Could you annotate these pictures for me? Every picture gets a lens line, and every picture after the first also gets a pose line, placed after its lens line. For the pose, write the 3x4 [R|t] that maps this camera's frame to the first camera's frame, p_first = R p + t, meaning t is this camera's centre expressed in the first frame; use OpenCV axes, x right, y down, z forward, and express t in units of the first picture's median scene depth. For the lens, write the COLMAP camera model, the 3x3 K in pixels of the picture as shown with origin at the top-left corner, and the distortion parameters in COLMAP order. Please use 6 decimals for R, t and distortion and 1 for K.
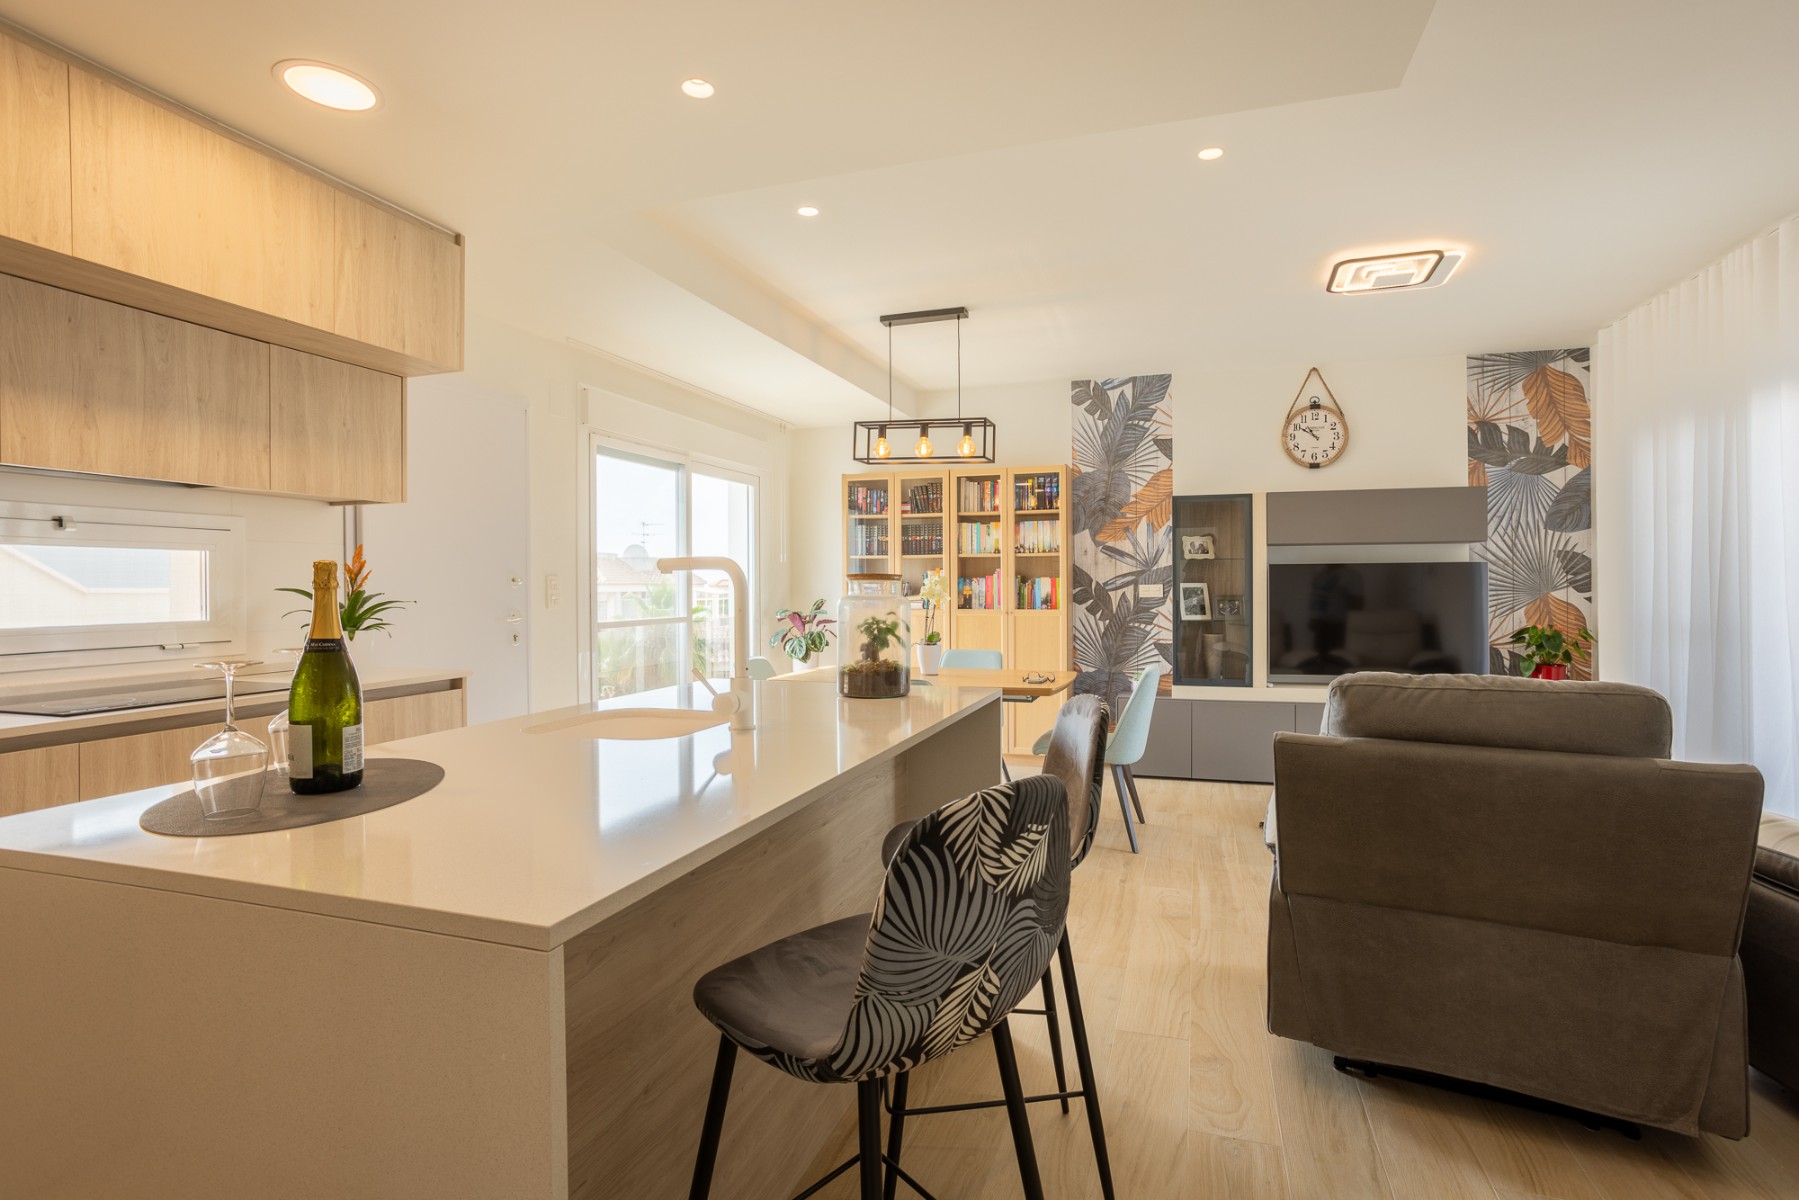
lens RADIAL K [[877.3, 0, 910.4], [0, 877.3, 584.6], [0, 0, 1]] dist [-0.044852, 0.031669]
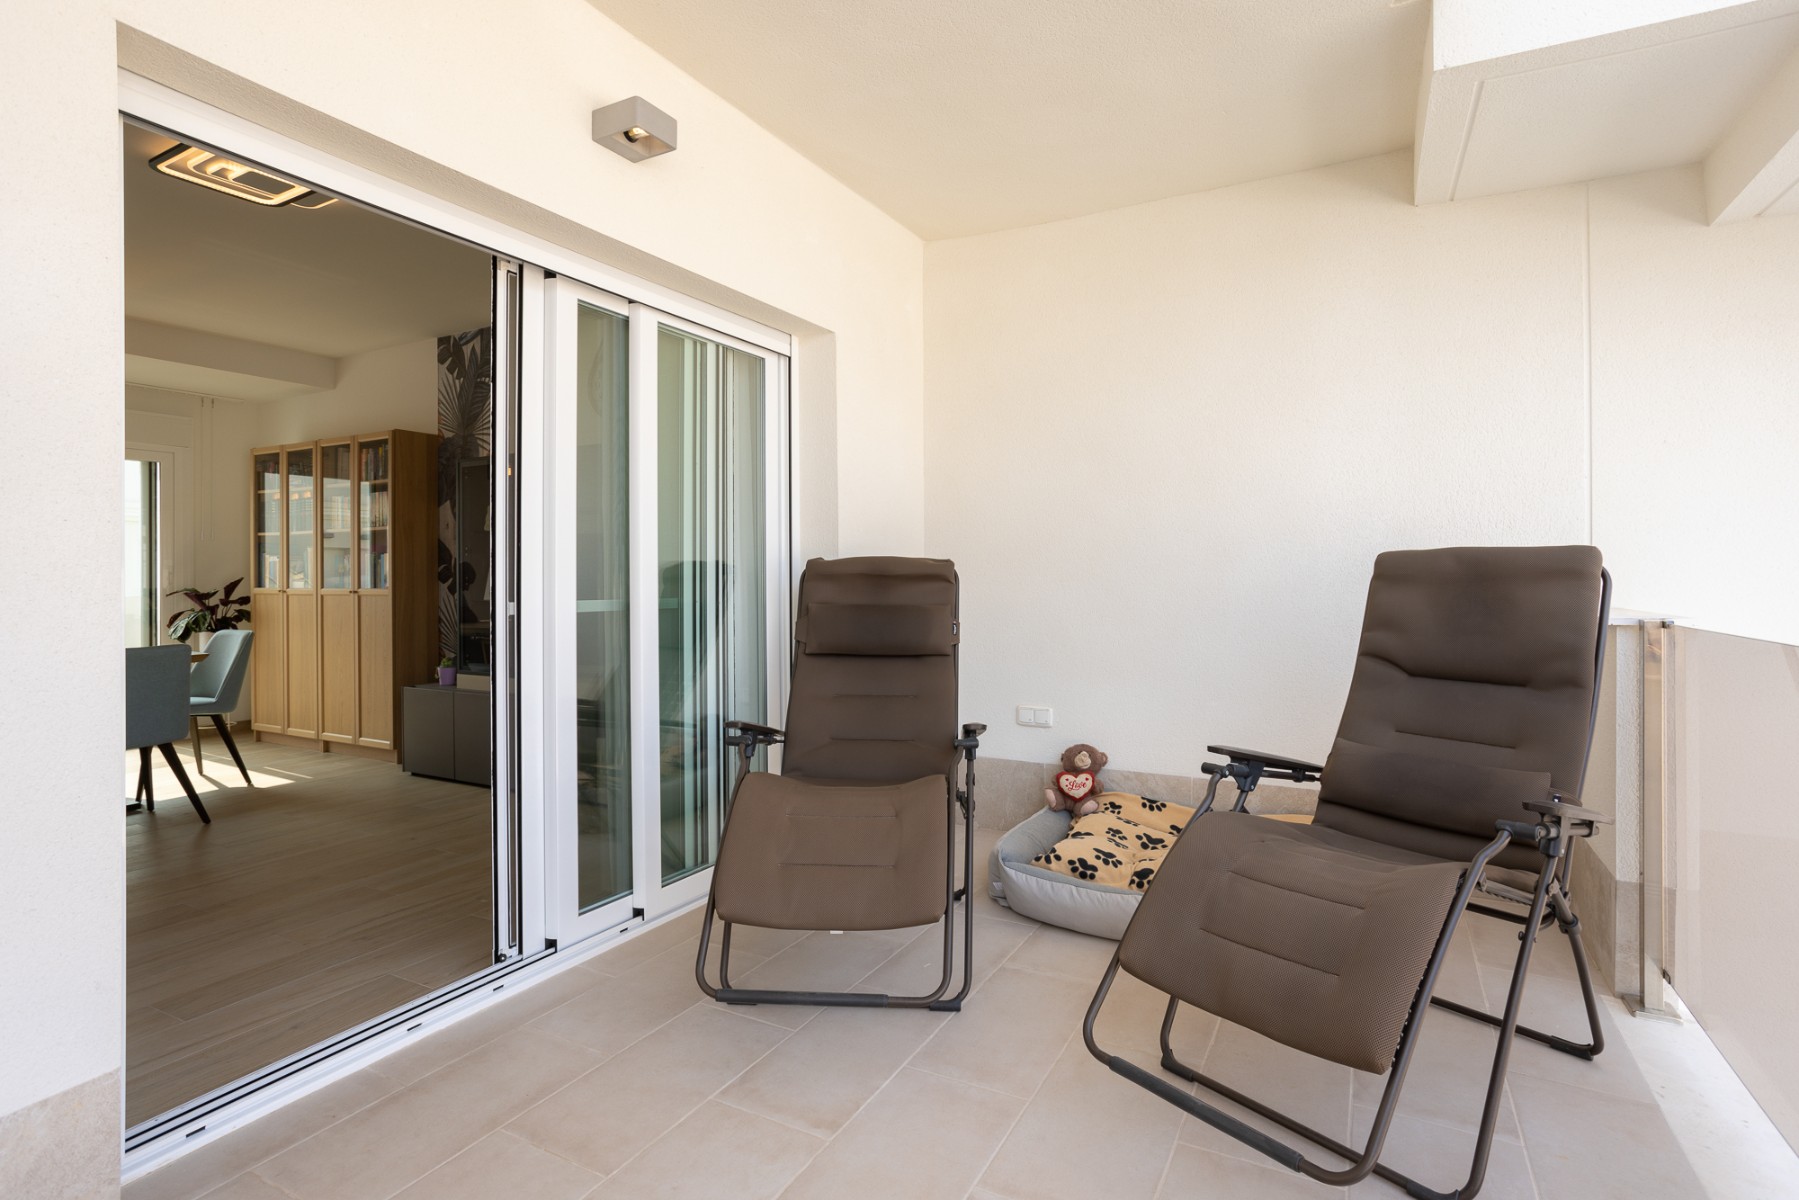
lens RADIAL K [[881.4, 0, 932.3], [0, 881.4, 580.6], [0, 0, 1]] dist [-0.063729, 0.033164]
pose [[0.988638, 0.000827, -0.150312, 0.848674], [0.000160, 0.999978, 0.006556, 0.014322], [0.150314, -0.006505, 0.988617, 0.192779]]
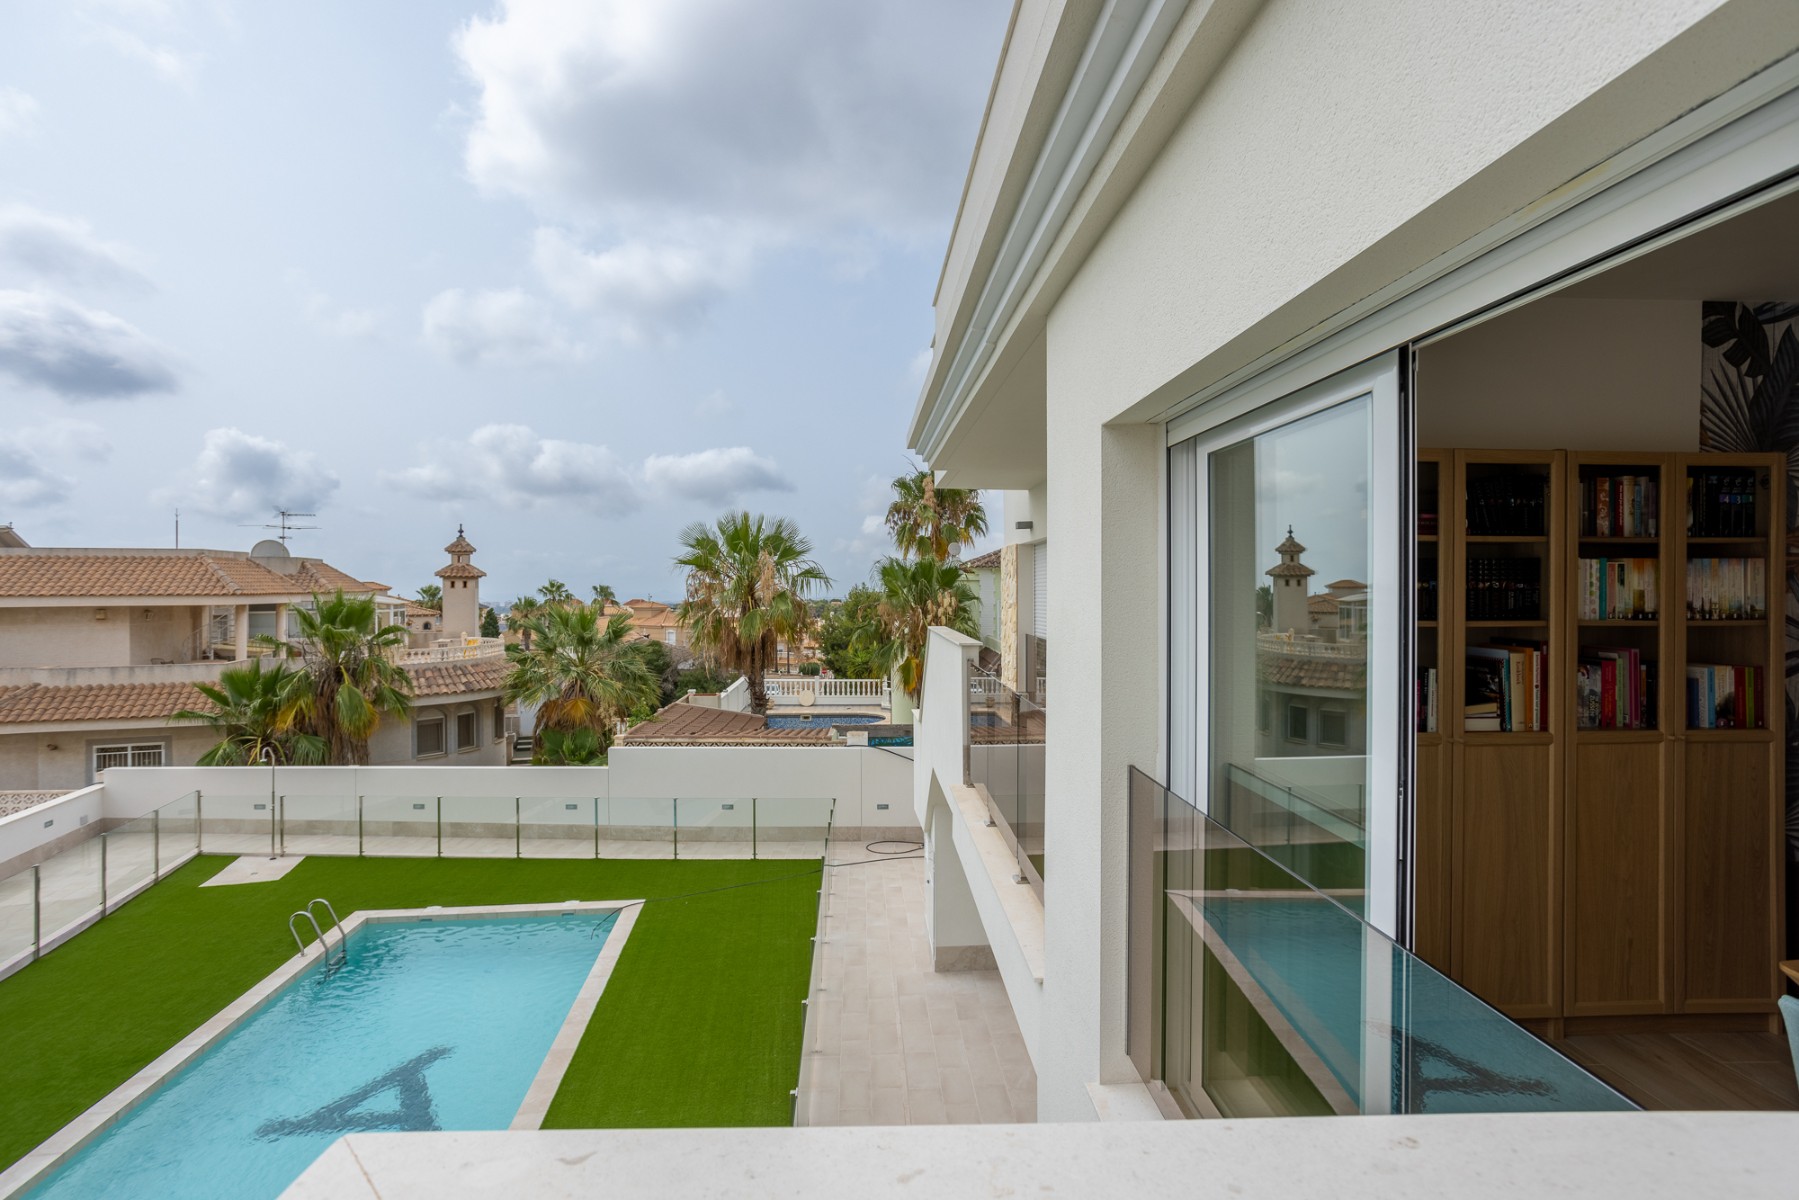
lens RADIAL K [[877.3, 0, 910.4], [0, 877.3, 584.6], [0, 0, 1]] dist [-0.044852, 0.031669]
pose [[0.932755, 0.008630, 0.360407, -0.481940], [-0.007081, 0.999959, -0.005616, -0.050325], [-0.360441, 0.002686, 0.932778, 0.691491]]
